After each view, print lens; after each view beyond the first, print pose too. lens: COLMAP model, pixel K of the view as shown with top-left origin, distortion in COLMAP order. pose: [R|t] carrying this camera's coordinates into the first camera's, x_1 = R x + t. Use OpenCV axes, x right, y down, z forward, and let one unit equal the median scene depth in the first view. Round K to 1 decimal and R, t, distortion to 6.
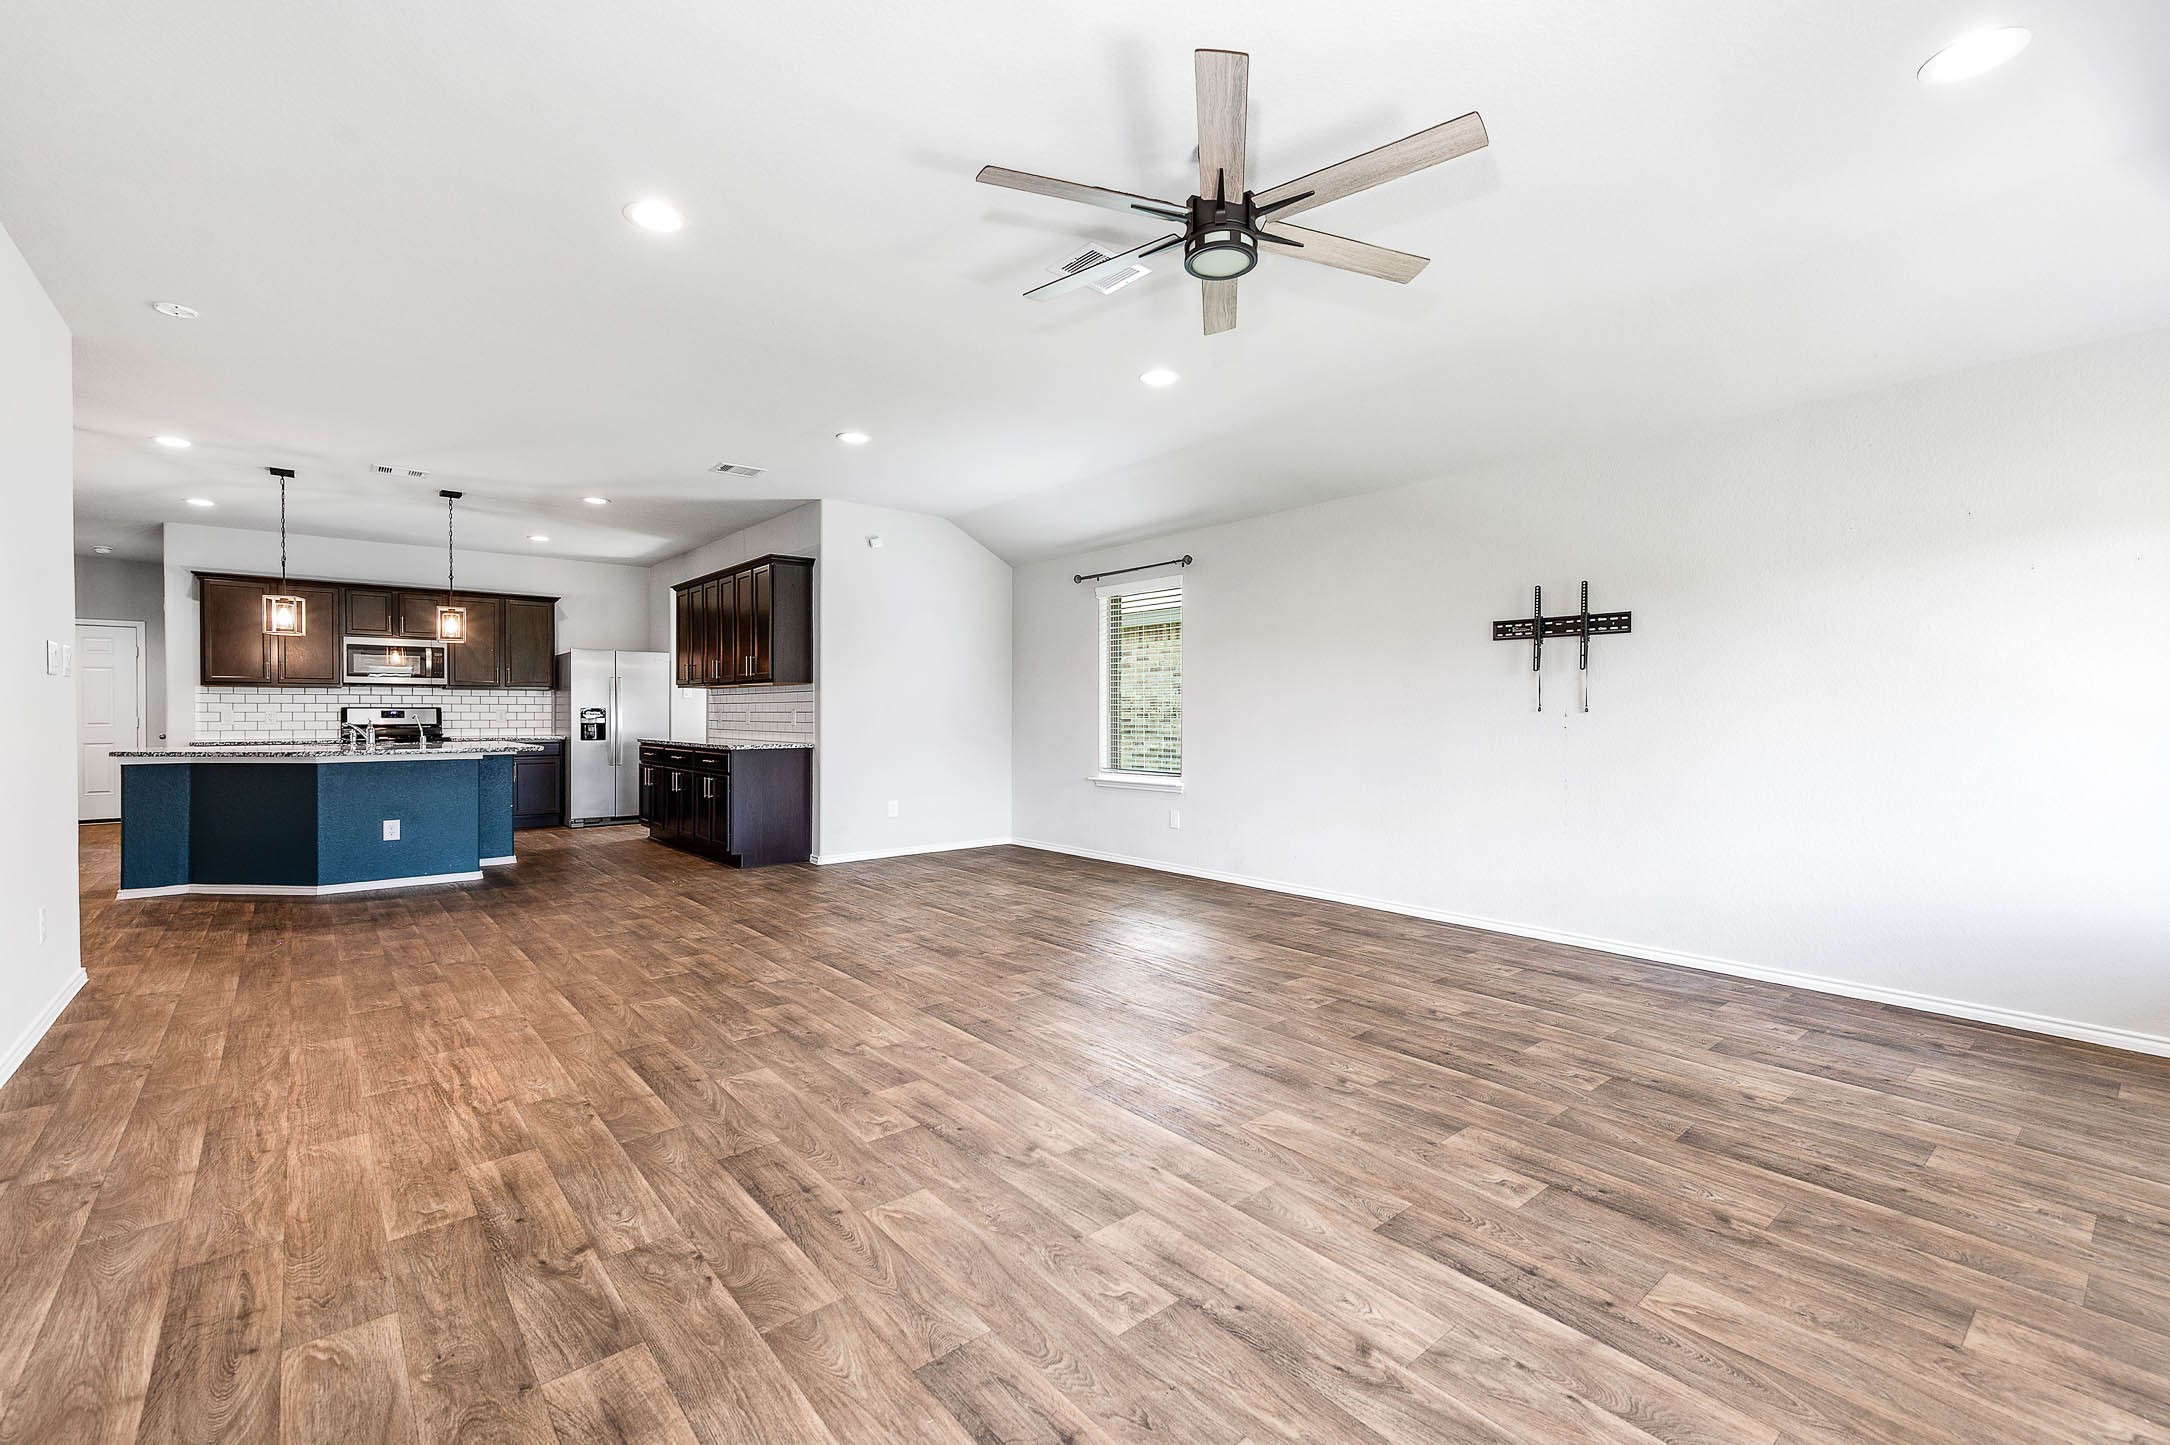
lens RADIAL K [[945.5, 0, 1078.4], [0, 945.5, 713.0], [0, 0, 1]] dist [0.021699, 0.000379]
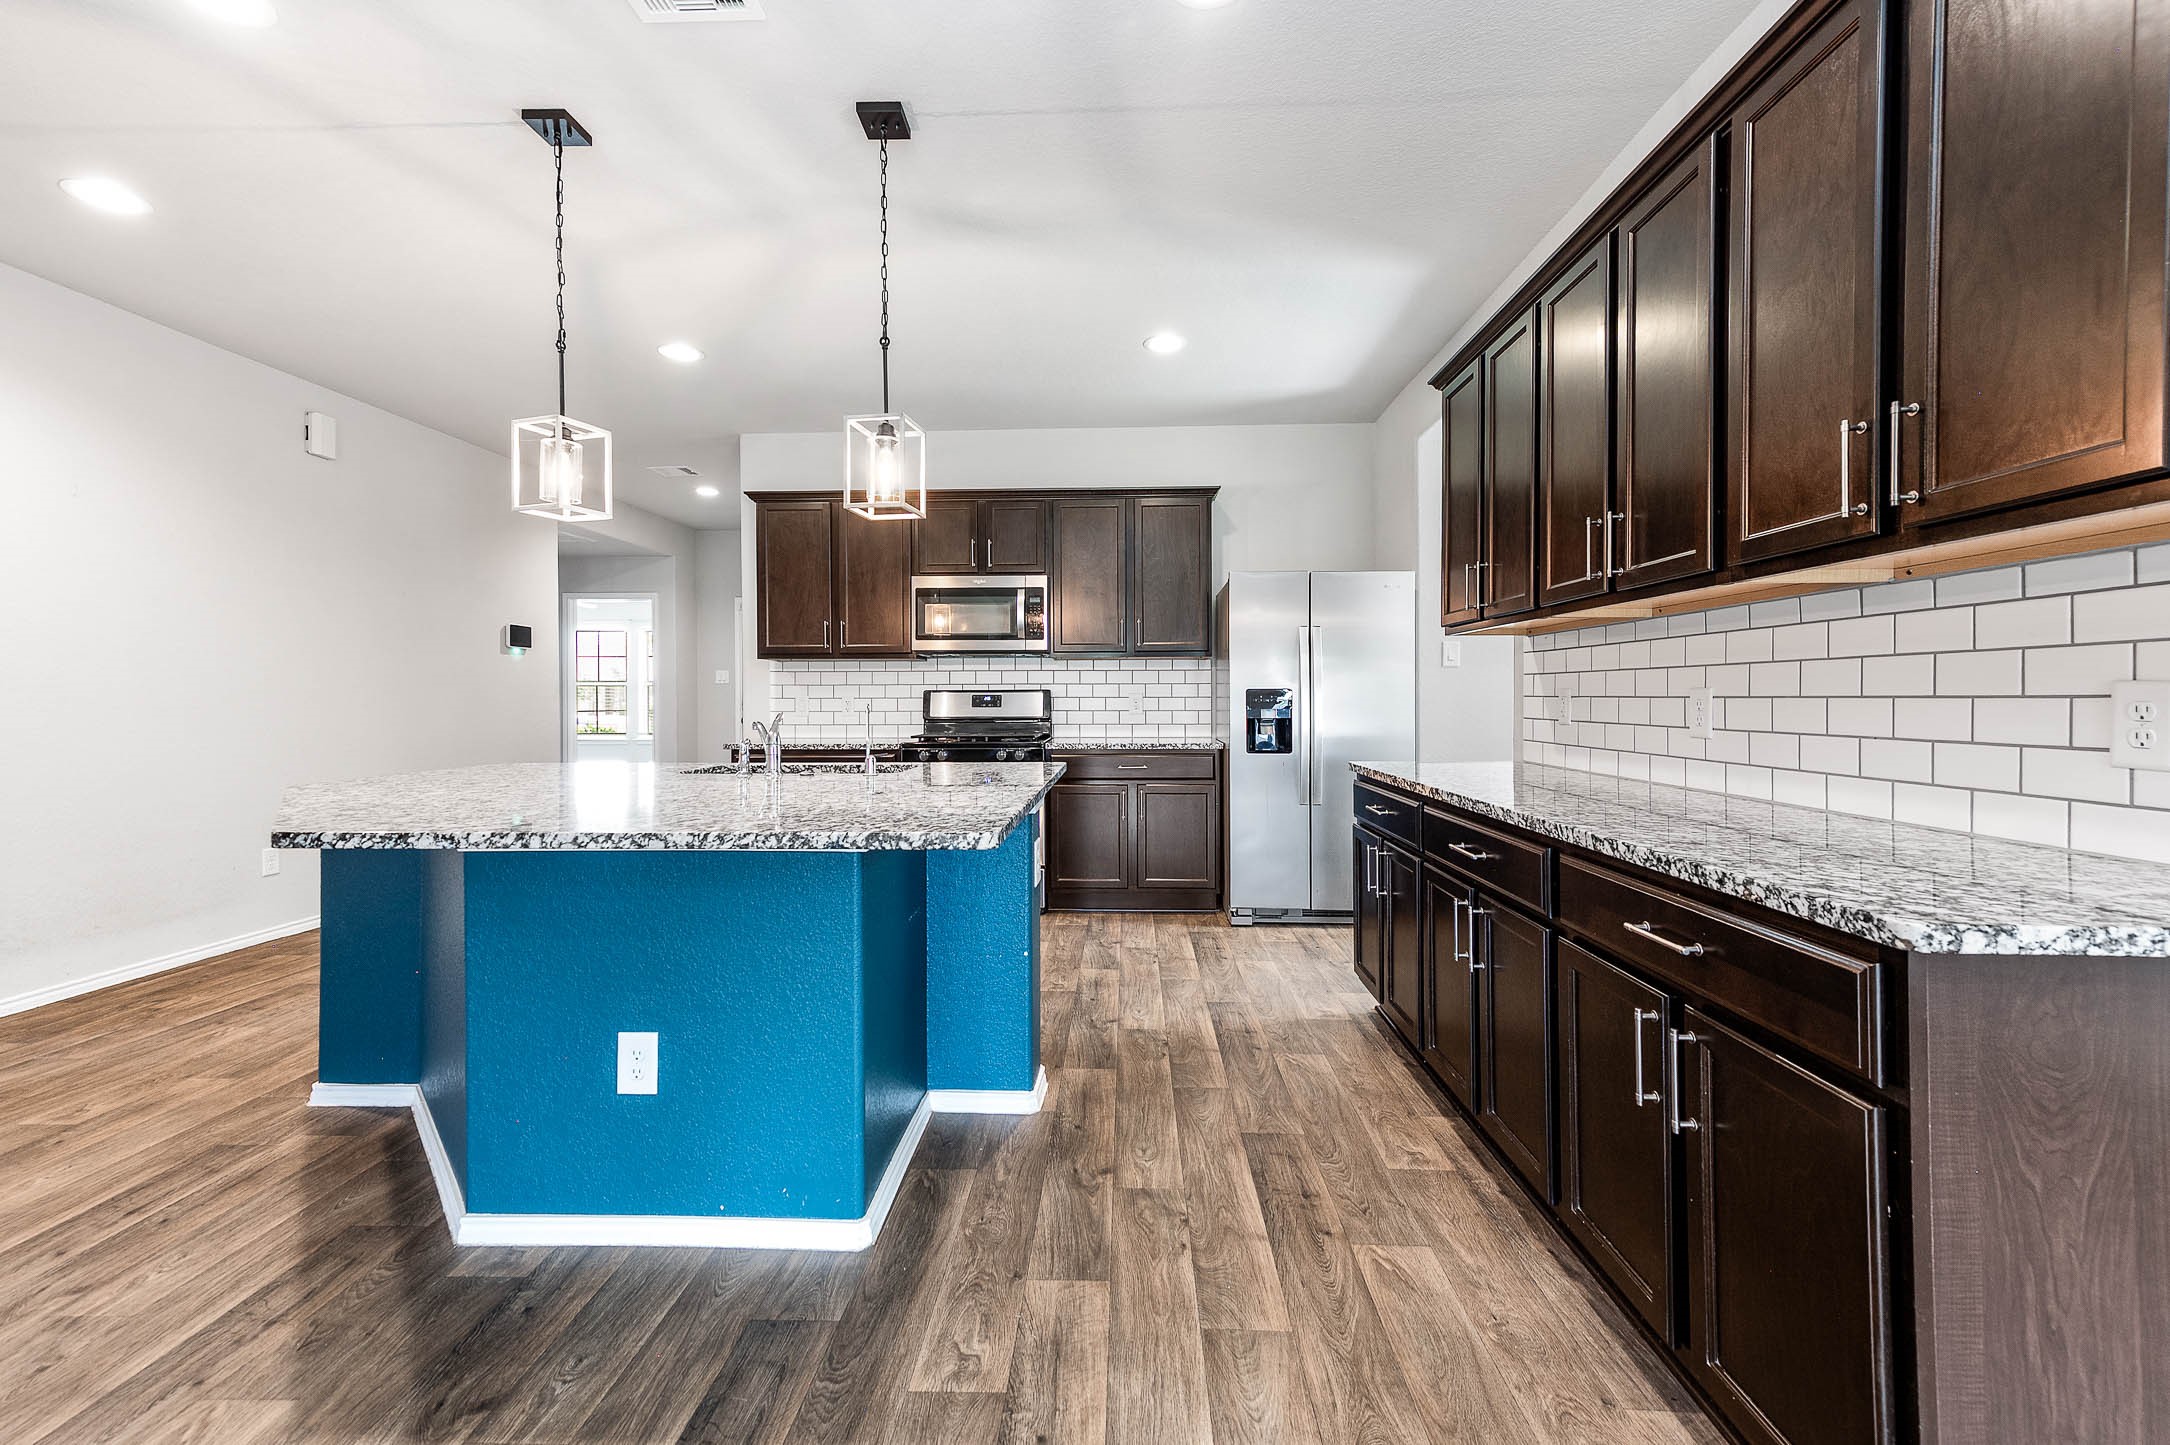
lens RADIAL K [[945.5, 0, 1079.5], [0, 945.5, 702.4], [0, 0, 1]] dist [0.021699, 0.000379]
pose [[0.750044, 0.001077, -0.661387, -0.264697], [0.003493, 0.999978, 0.005589, -0.001154], [0.661379, -0.006502, 0.750024, 0.579912]]
